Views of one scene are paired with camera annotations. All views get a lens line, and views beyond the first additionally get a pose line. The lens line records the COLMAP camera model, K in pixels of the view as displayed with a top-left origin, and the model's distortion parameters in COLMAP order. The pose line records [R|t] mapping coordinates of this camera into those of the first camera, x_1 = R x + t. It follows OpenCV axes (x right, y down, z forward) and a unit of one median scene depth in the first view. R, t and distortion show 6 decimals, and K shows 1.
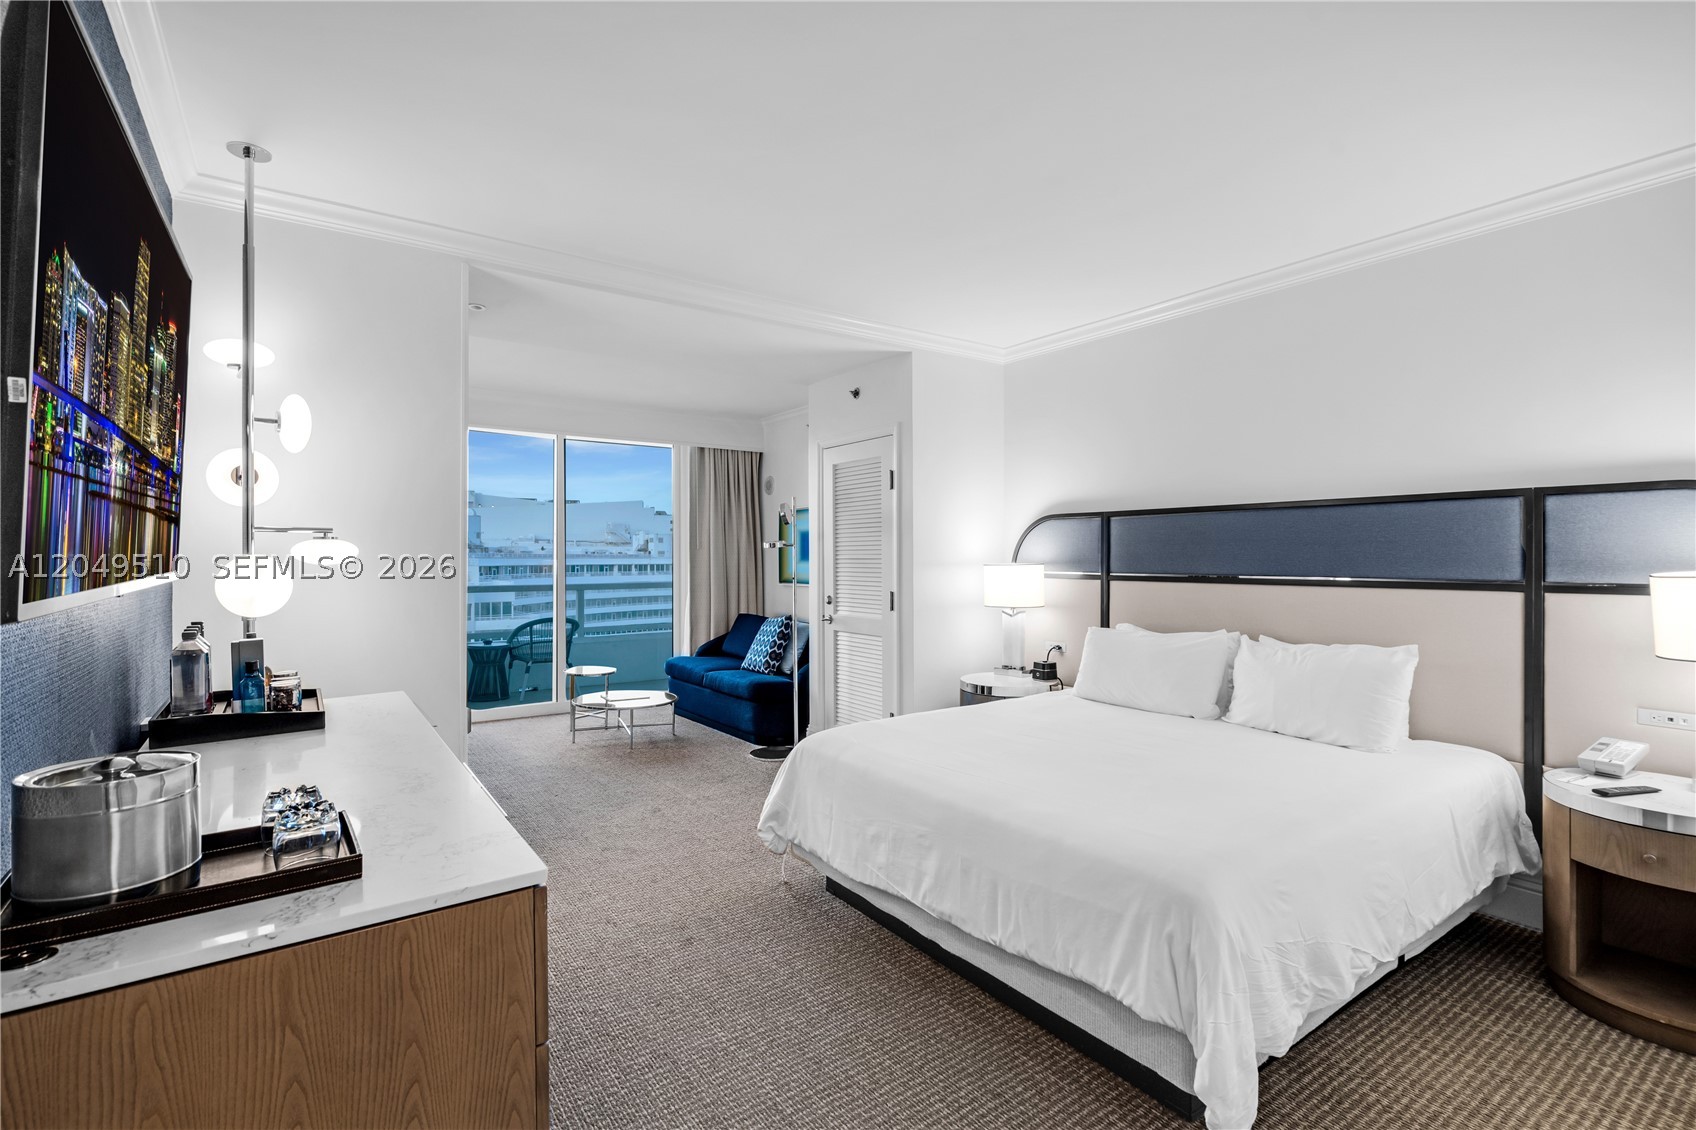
lens RADIAL K [[802.8, 0, 849.1], [0, 802.8, 560.5], [0, 0, 1]] dist [0.006623, 0.003519]
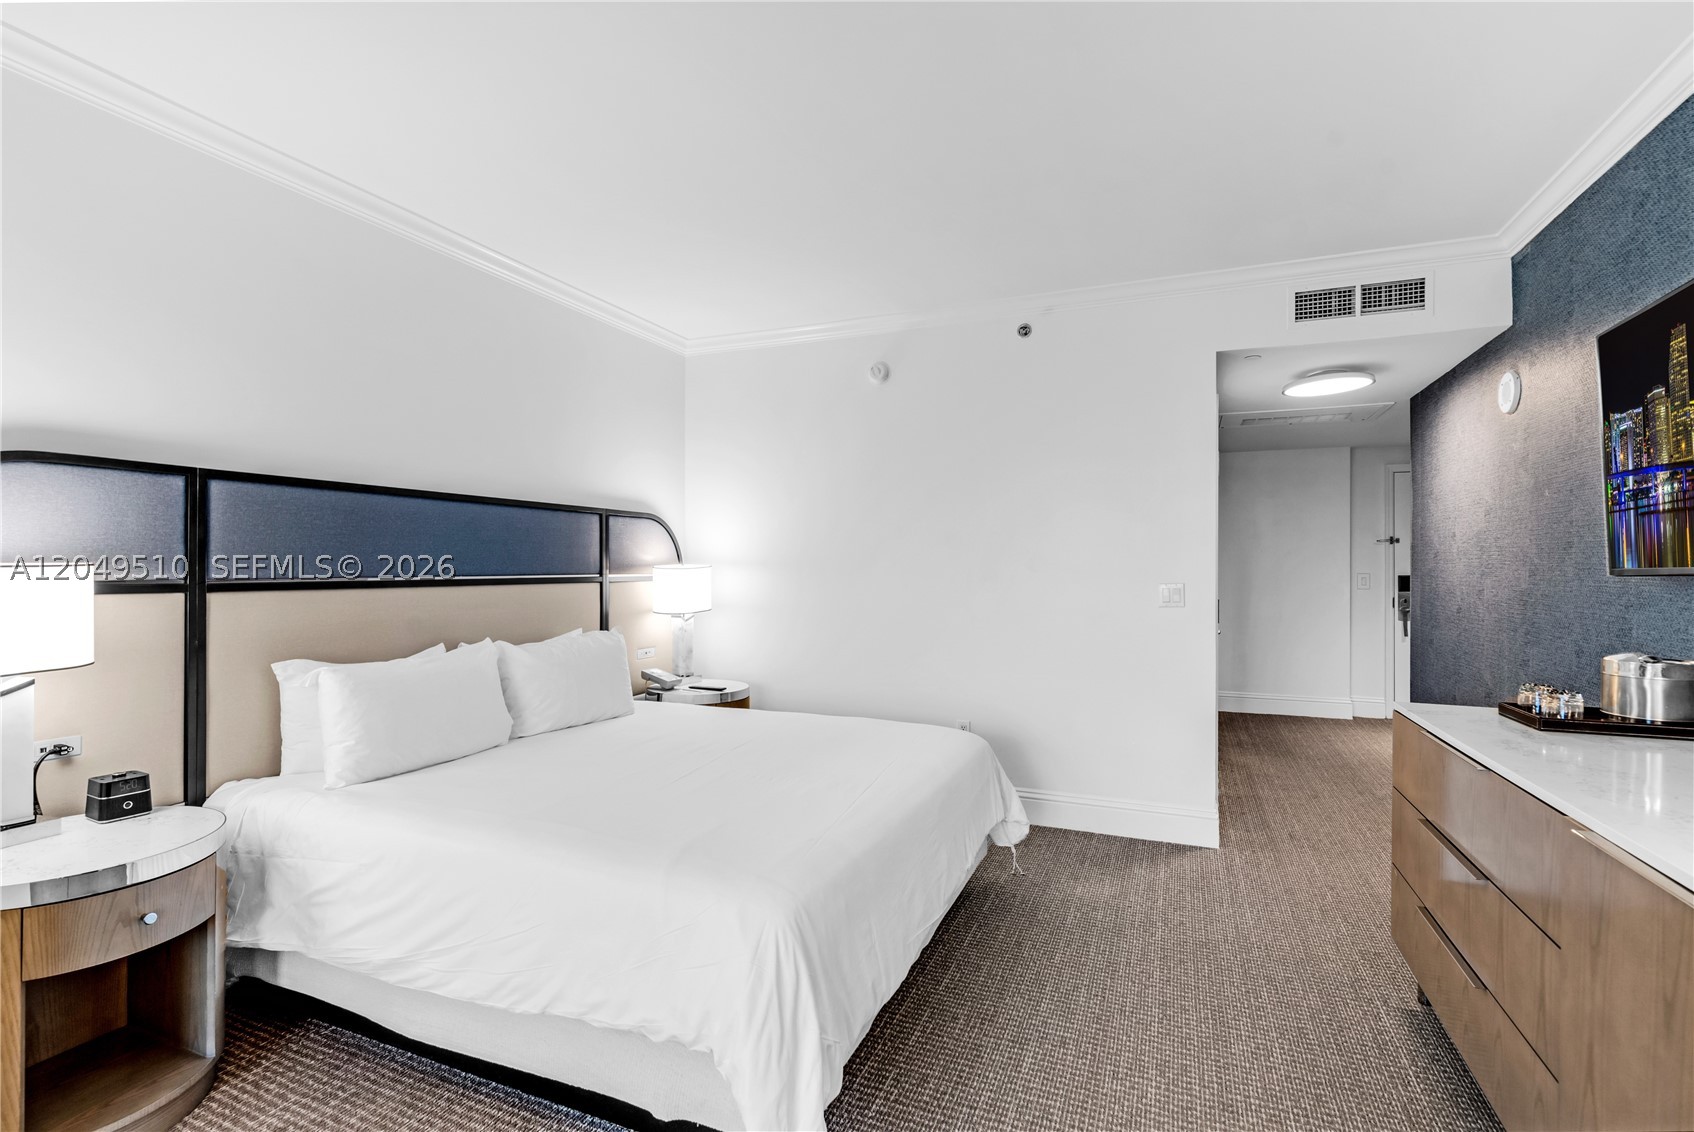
lens RADIAL K [[801.9, 0, 815.7], [0, 801.9, 576.6], [0, 0, 1]] dist [0.006623, 0.003519]
pose [[-0.510950, -0.009665, 0.859556, -0.610634], [-0.000110, 0.999938, 0.011178, 0.015213], [-0.859611, 0.005617, -0.510919, 1.390248]]
